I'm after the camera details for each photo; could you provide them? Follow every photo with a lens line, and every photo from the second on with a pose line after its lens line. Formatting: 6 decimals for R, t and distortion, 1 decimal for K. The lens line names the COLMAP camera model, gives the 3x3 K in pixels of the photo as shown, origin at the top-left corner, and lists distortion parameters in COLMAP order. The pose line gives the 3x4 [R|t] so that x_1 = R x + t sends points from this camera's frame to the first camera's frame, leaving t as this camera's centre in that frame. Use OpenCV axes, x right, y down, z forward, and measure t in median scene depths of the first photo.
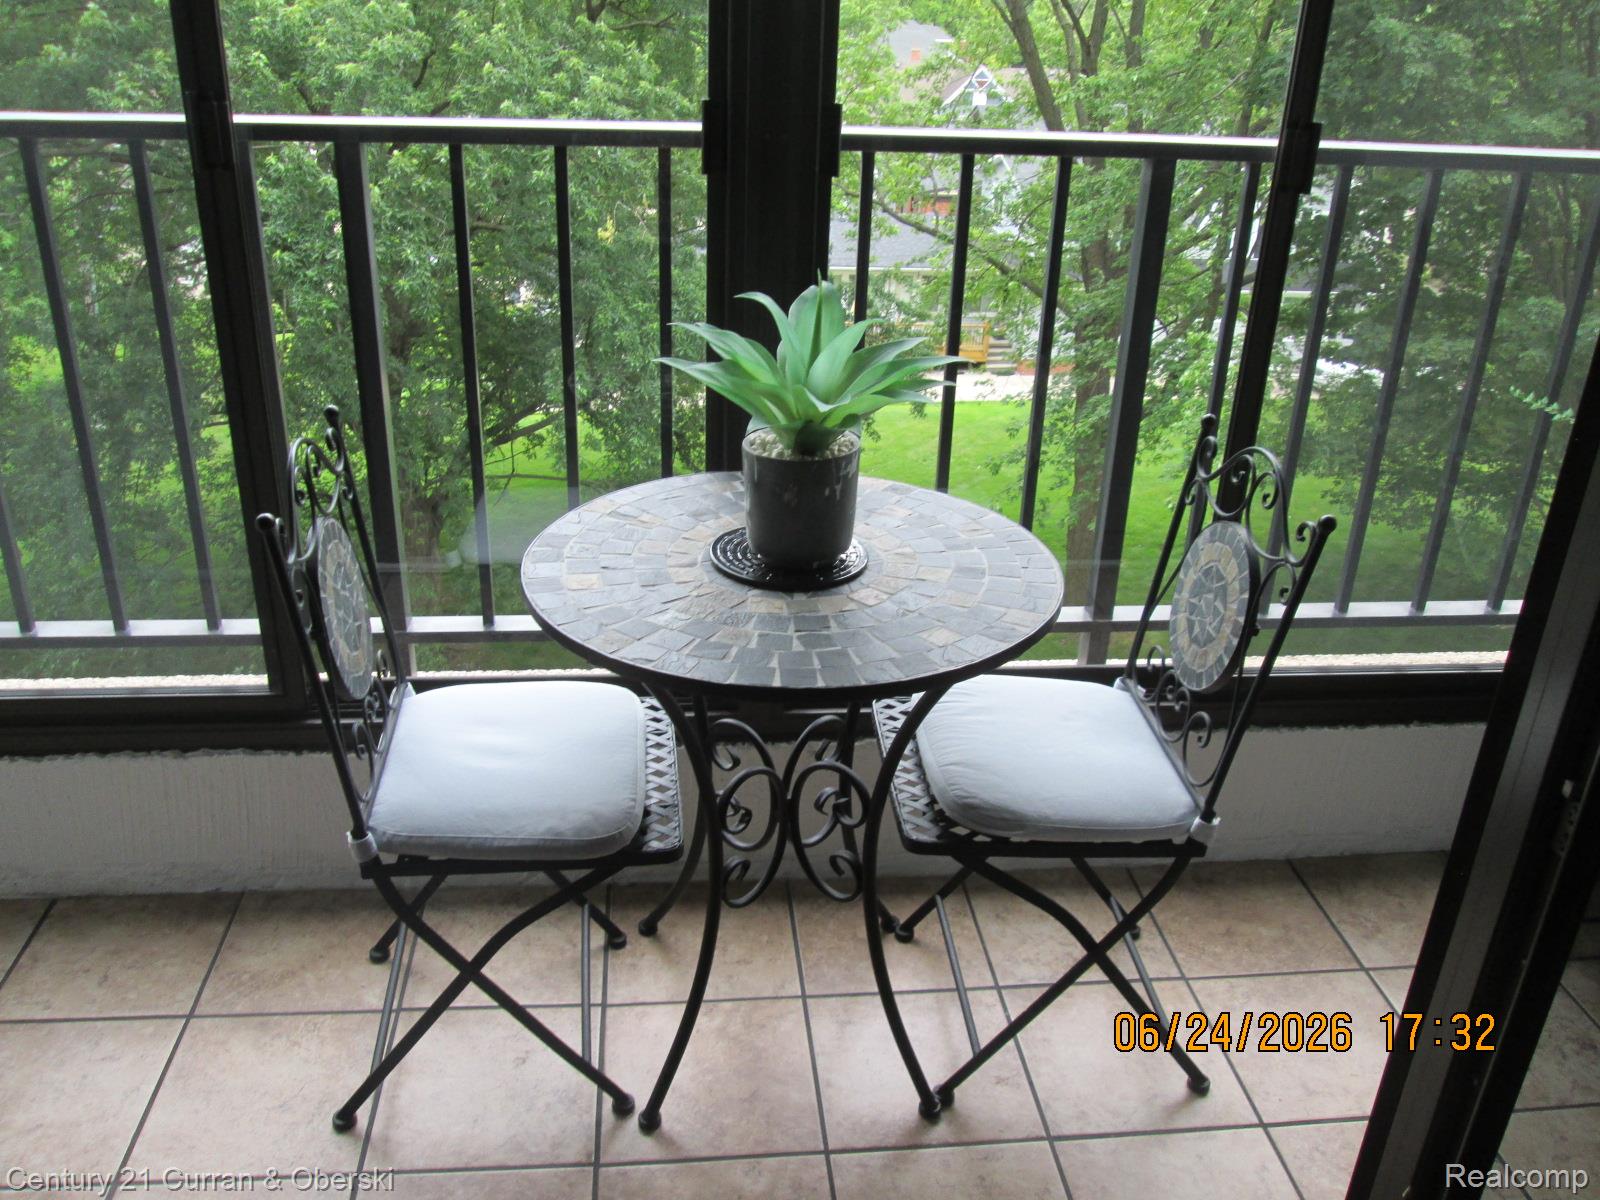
lens RADIAL K [[1317.7, 0, 800.0], [0, 1317.7, 600.0], [0, 0, 1]] dist [-0.058378, 0.025990]
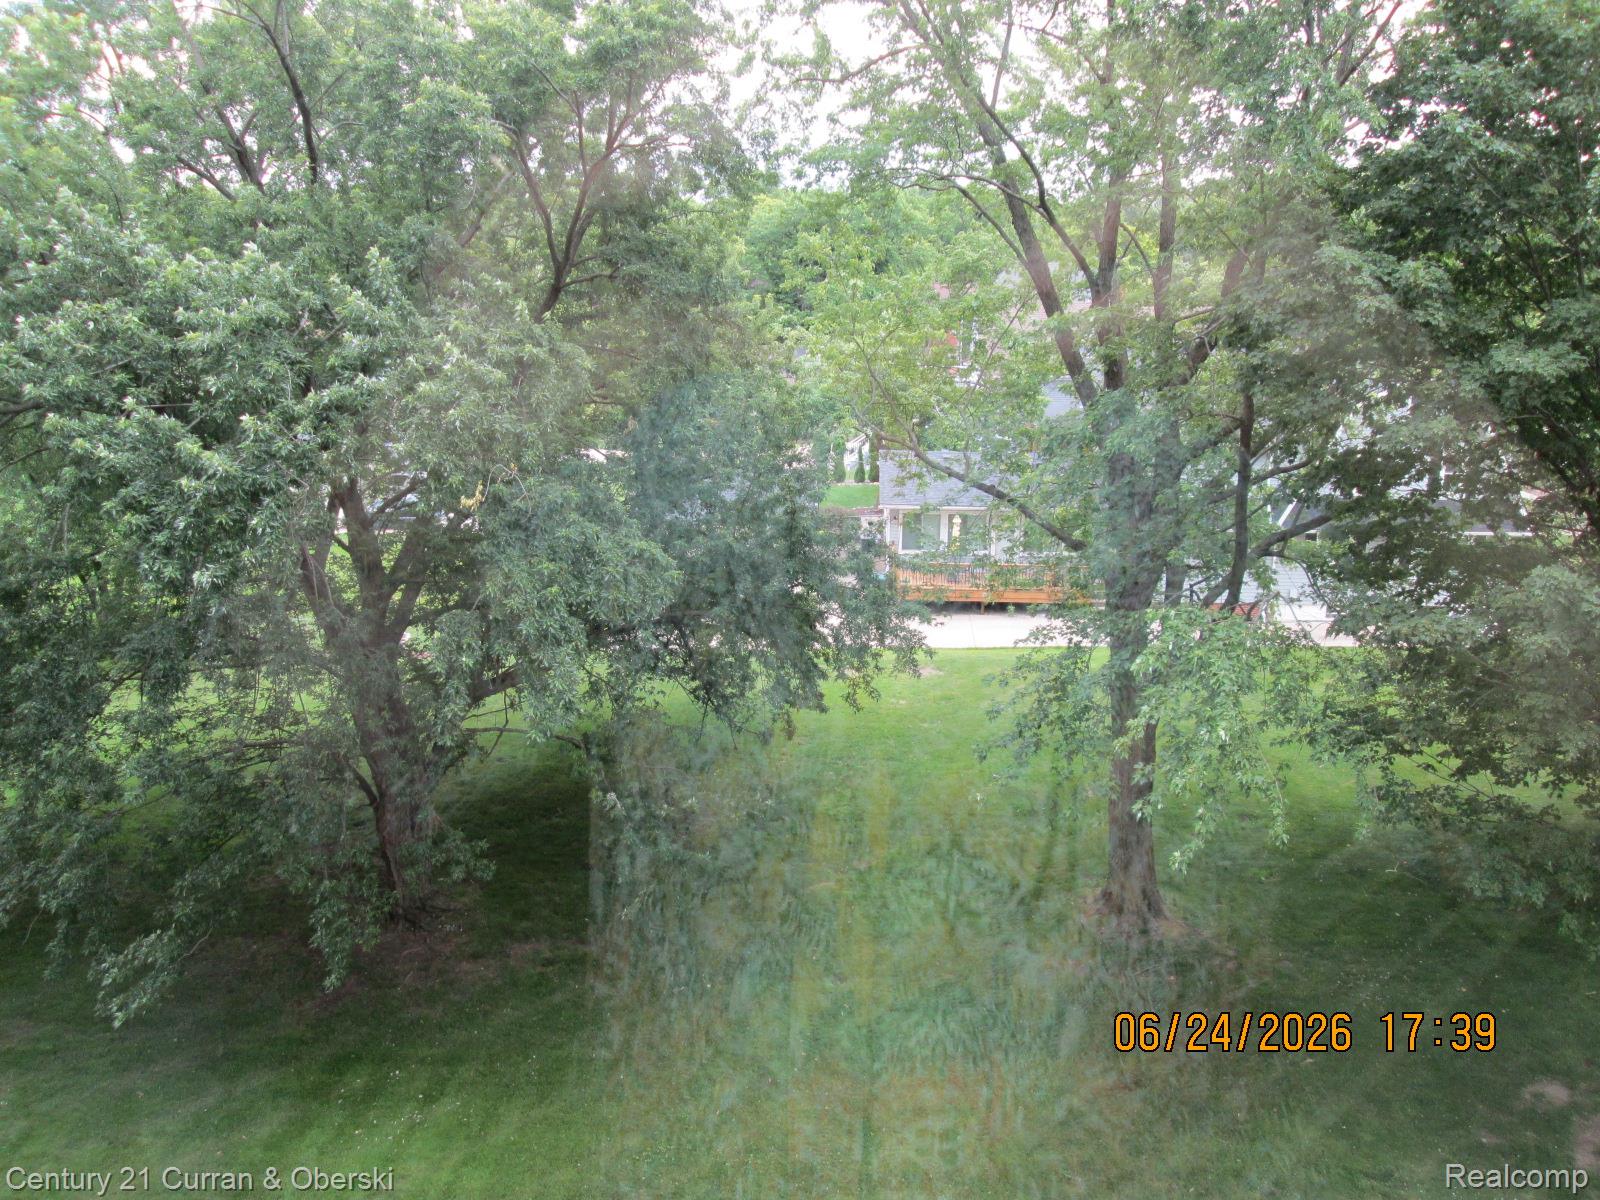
lens RADIAL K [[1302.2, 0, 831.7], [0, 1302.2, 605.1], [0, 0, 1]] dist [-0.026235, 0.007586]
pose [[0.991303, 0.004534, -0.131525, 0.231549], [-0.025163, 0.987497, -0.155618, -0.072072], [0.129175, 0.157574, 0.979022, 0.151471]]
